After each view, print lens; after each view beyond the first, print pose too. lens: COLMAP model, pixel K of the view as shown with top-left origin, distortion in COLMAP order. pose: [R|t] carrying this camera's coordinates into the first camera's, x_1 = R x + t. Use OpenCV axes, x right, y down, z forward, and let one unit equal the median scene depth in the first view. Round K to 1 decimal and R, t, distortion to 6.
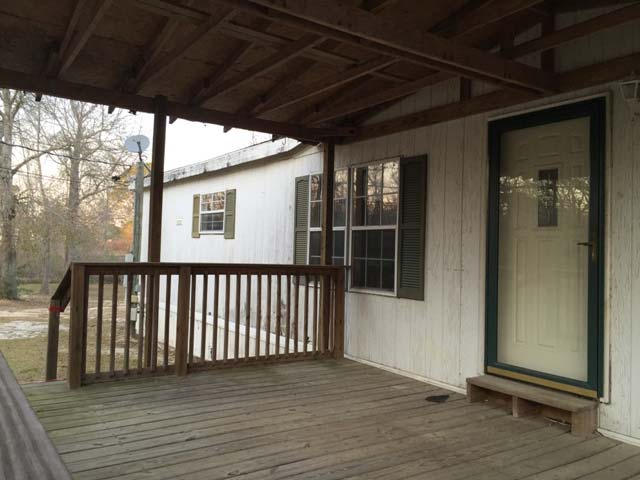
lens RADIAL K [[543.6, 0, 320.0], [0, 543.6, 240.0], [0, 0, 1]] dist [-0.003923, -0.006135]
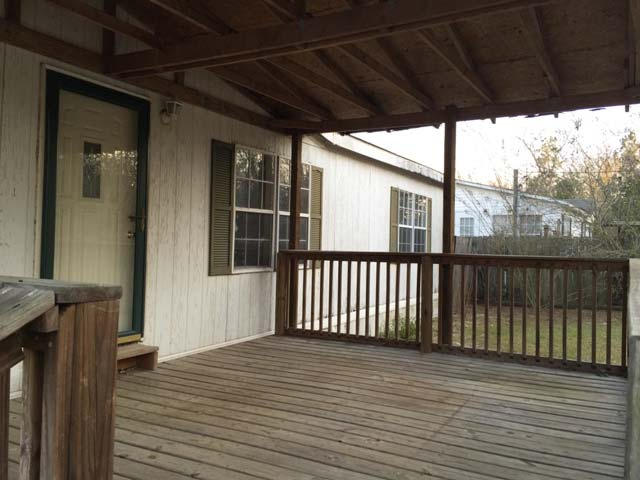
lens RADIAL K [[556.9, 0, 317.5], [0, 556.9, 236.3], [0, 0, 1]] dist [0.051512, -0.003417]
pose [[-0.446634, -0.045524, 0.893558, -0.953455], [-0.065885, 0.997667, 0.017896, 0.000357], [-0.892287, -0.050879, -0.448592, 1.401462]]
